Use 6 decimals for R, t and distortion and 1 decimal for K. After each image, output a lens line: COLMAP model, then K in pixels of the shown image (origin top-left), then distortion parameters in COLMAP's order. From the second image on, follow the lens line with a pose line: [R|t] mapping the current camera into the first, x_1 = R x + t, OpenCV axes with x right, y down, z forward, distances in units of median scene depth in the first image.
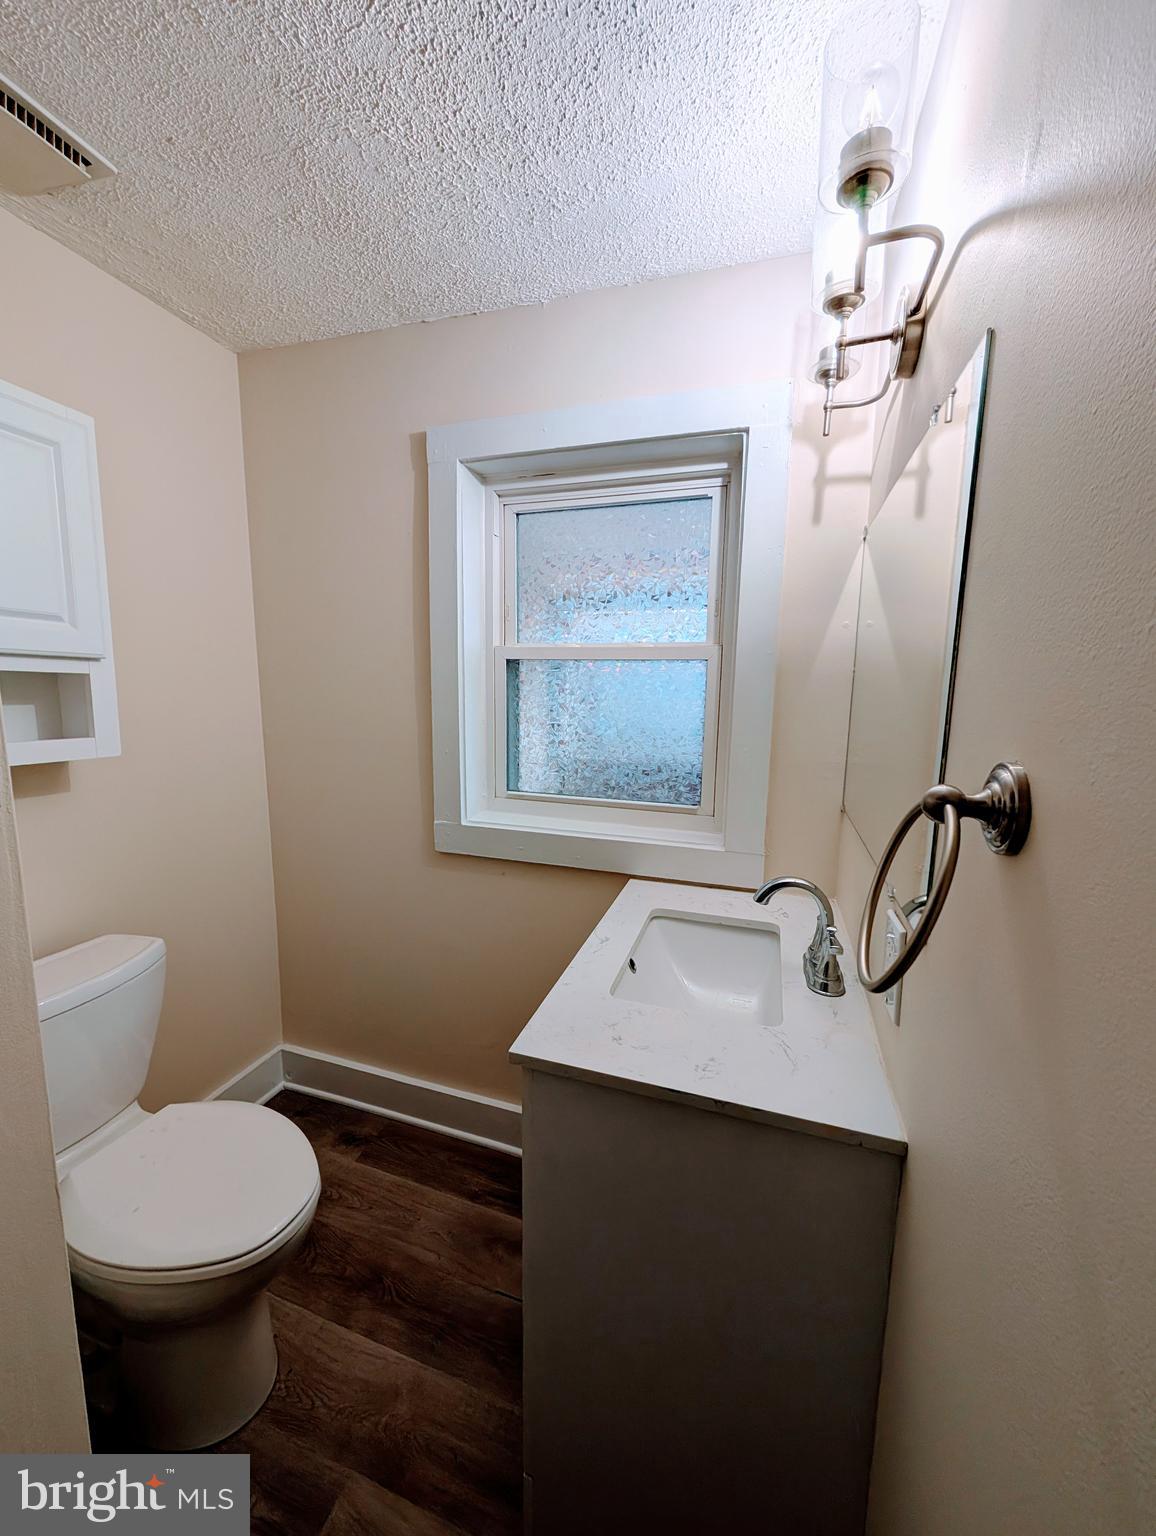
lens RADIAL K [[576.9, 0, 579.5], [0, 576.9, 764.7], [0, 0, 1]] dist [-0.000054, 0.000356]
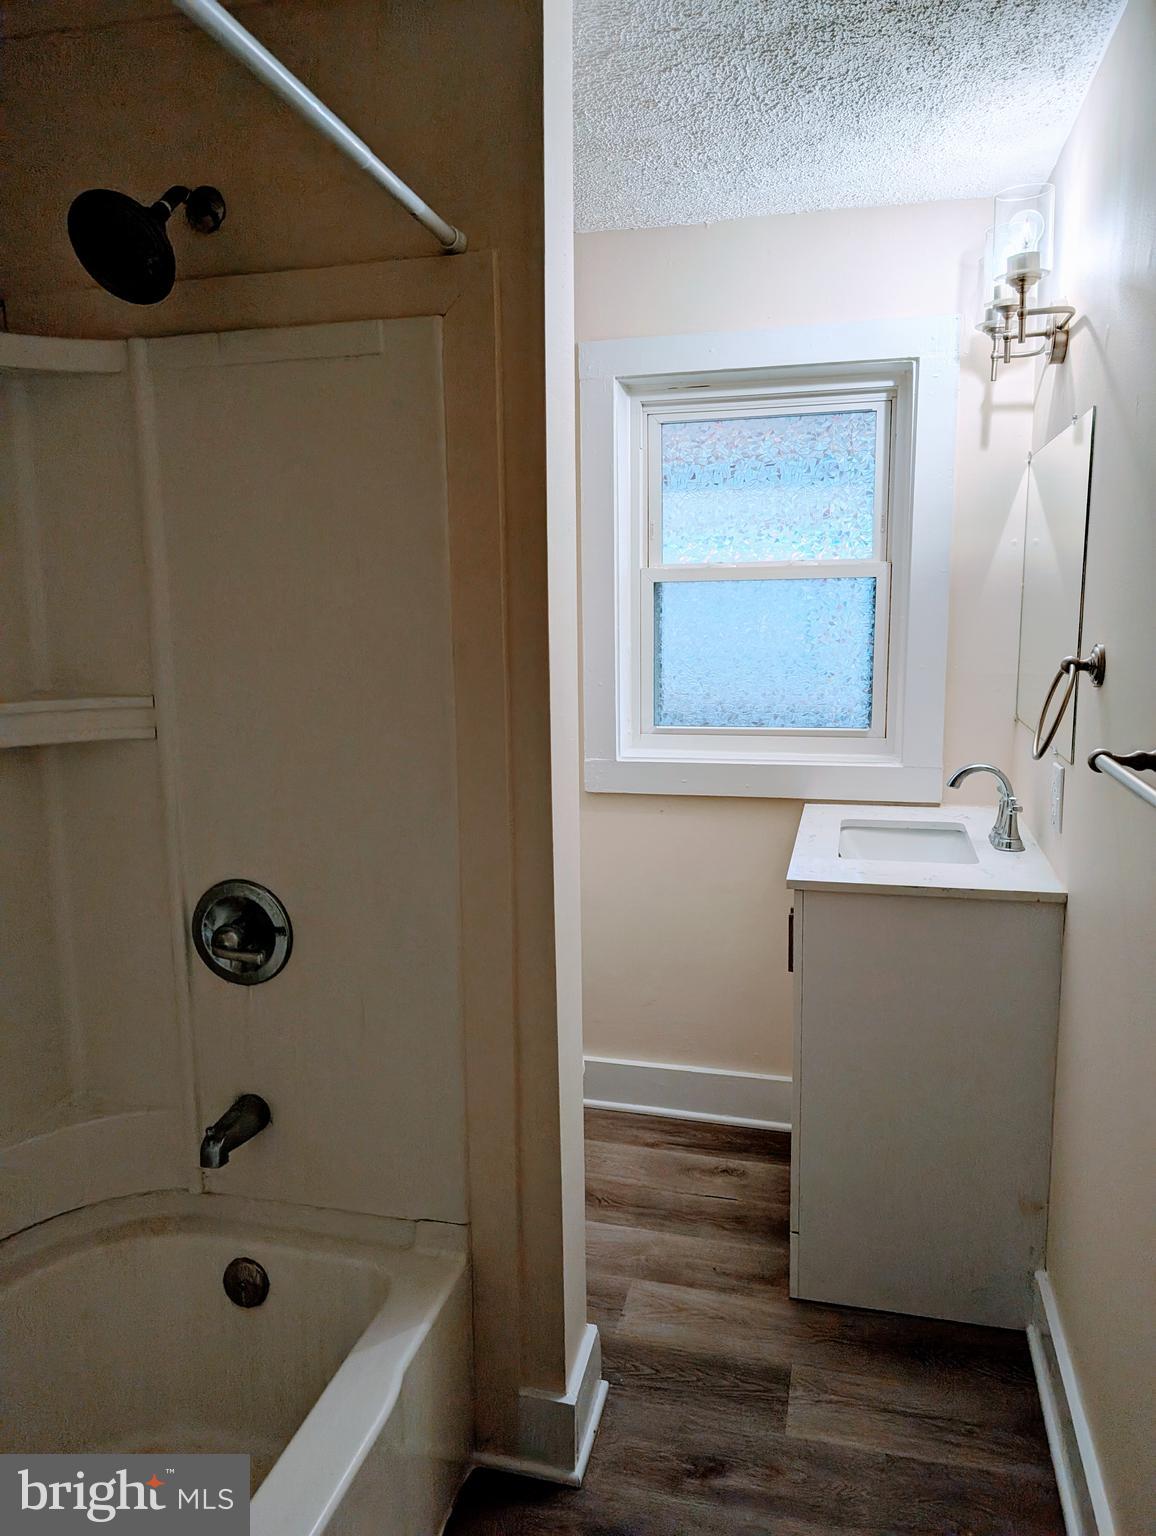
lens RADIAL K [[1074.3, 0, 576.0], [0, 1074.3, 770.7], [0, 0, 1]] dist [0.003419, -0.002698]
pose [[0.997816, -0.041347, 0.051505, -0.474966], [0.040081, 0.998874, 0.025369, 0.096083], [-0.052496, -0.023249, 0.998350, -0.968079]]
